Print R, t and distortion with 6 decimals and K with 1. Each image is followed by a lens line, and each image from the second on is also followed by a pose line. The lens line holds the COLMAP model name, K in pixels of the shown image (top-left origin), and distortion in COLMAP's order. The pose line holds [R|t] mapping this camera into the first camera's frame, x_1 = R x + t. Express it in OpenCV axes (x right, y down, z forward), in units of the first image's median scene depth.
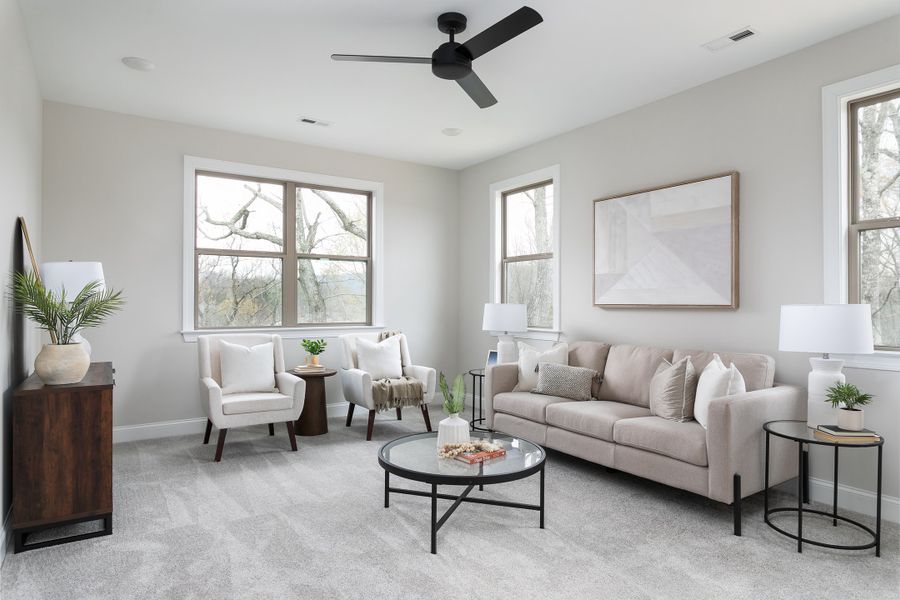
lens RADIAL K [[488.4, 0, 417.9], [0, 488.4, 304.2], [0, 0, 1]] dist [0.002025, 0.000759]
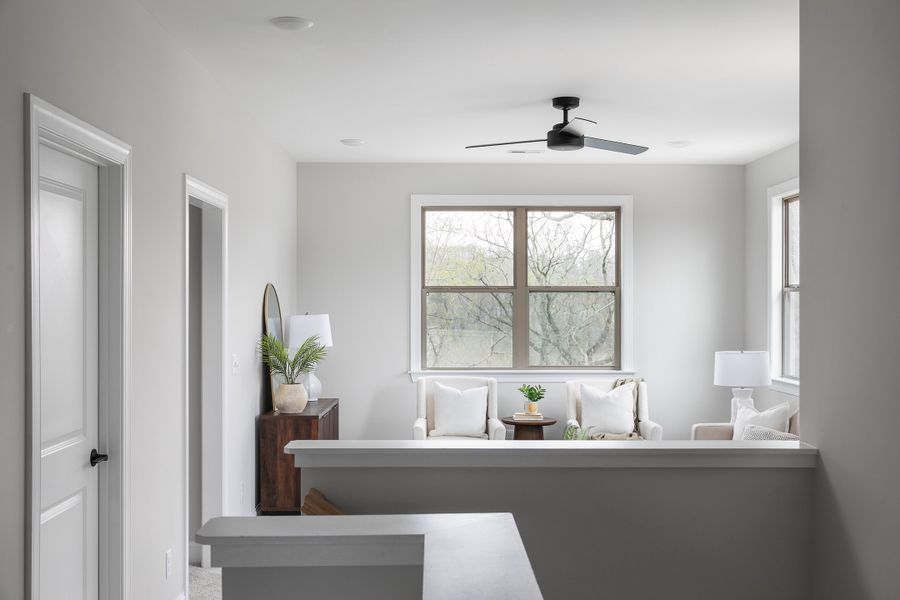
lens RADIAL K [[742.0, 0, 445.5], [0, 742.0, 341.7], [0, 0, 1]] dist [0.036168, 0.000825]
pose [[0.871095, 0.011386, -0.490982, 0.339591], [0.000742, 0.999700, 0.024499, -0.044126], [0.491114, -0.021706, 0.870825, -0.299739]]
